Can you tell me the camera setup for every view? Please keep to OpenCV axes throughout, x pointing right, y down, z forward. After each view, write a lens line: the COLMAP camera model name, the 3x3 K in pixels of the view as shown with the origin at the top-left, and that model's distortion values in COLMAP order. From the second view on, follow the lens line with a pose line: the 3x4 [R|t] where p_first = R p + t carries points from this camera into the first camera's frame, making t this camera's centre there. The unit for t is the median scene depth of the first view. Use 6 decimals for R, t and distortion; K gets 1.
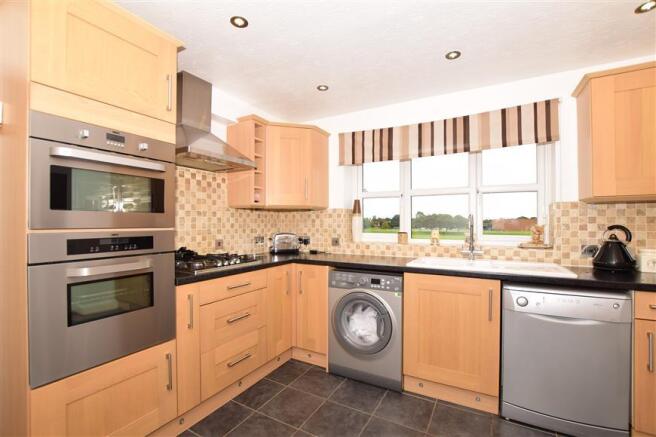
lens RADIAL K [[291.4, 0, 328.8], [0, 291.4, 221.3], [0, 0, 1]] dist [-0.034642, 0.000161]
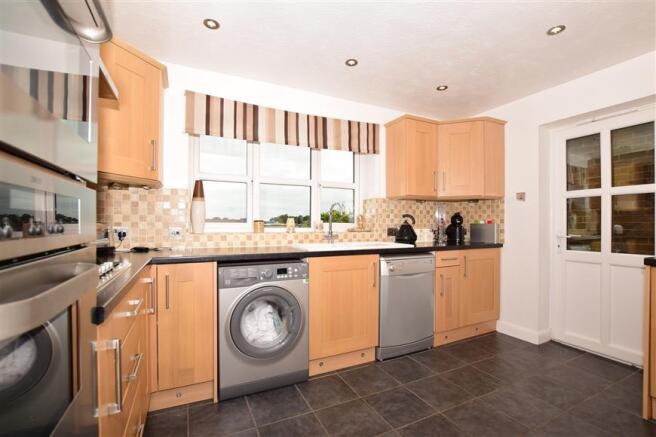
lens RADIAL K [[291.4, 0, 328.8], [0, 291.4, 221.3], [0, 0, 1]] dist [-0.034642, 0.000161]
pose [[0.569325, 0.007491, 0.822078, -0.500067], [-0.008483, 0.999959, -0.003237, 0.053354], [-0.822069, -0.005131, 0.569365, 0.367039]]
